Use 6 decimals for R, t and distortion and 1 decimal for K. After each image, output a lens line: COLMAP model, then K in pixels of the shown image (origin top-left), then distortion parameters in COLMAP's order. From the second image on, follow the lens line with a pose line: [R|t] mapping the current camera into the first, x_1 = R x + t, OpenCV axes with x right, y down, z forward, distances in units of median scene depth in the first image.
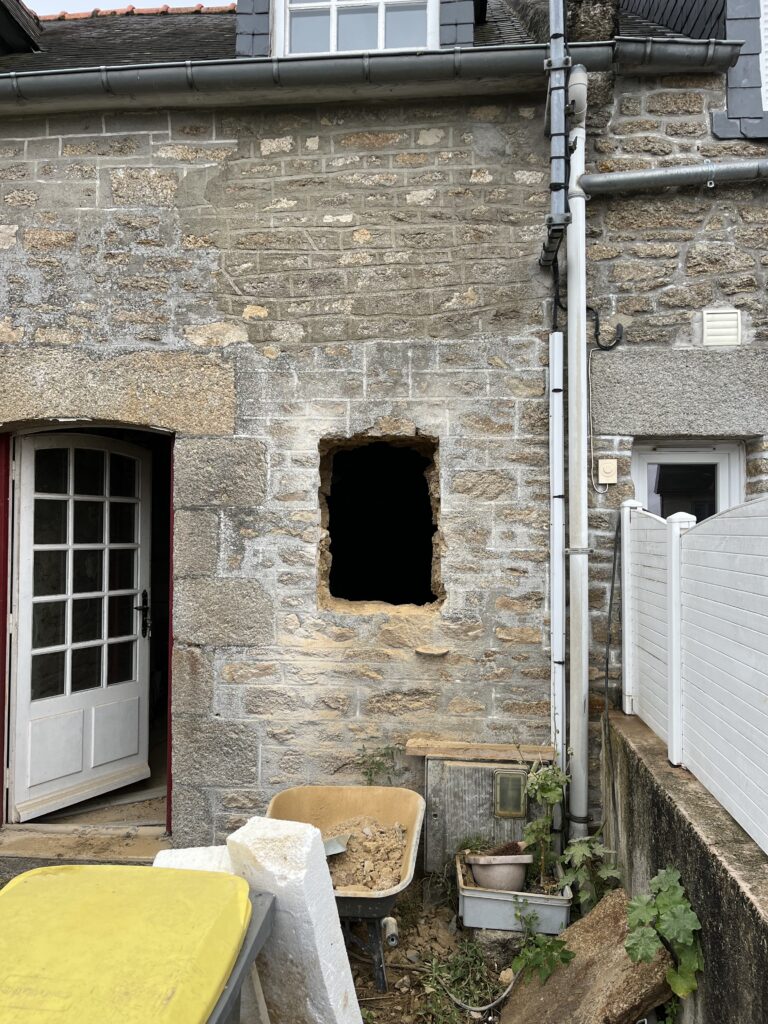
lens RADIAL K [[776.6, 0, 379.7], [0, 776.6, 508.1], [0, 0, 1]] dist [0.061713, -0.063529]
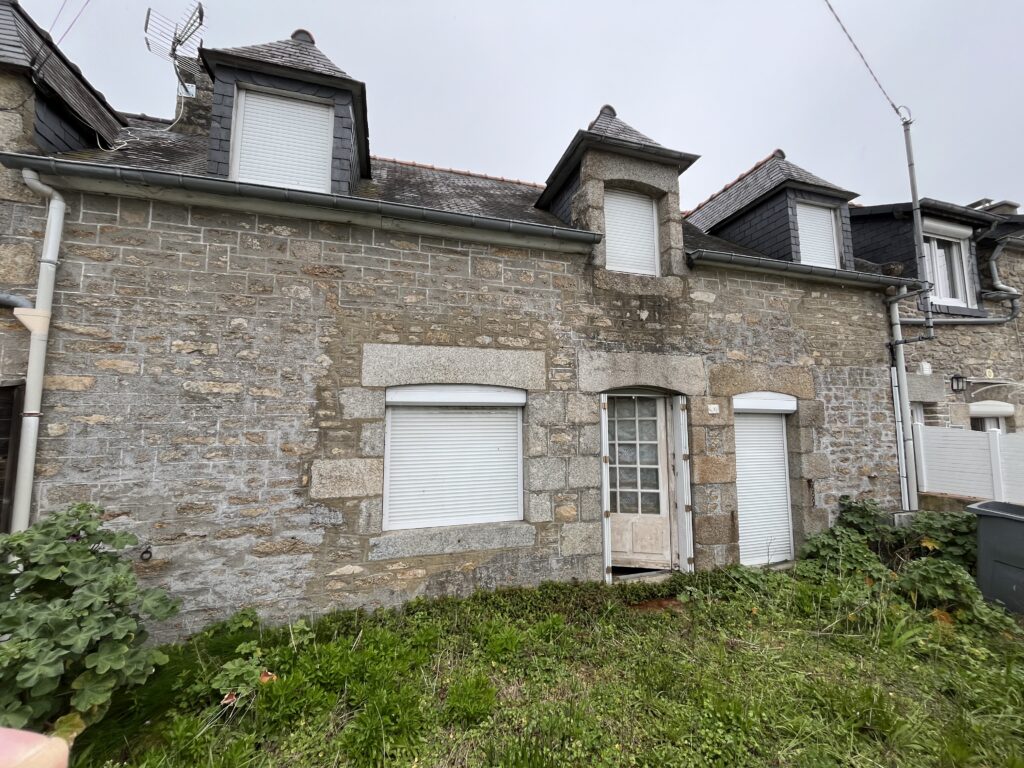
lens RADIAL K [[413.3, 0, 512.0], [0, 413.3, 384.0], [0, 0, 1]] dist [-0.001549, -0.000172]
pose [[0.925694, 0.026340, 0.377355, -1.699731], [0.001698, 0.997273, -0.073776, -0.042419], [-0.378269, 0.068935, 0.923125, 0.082299]]
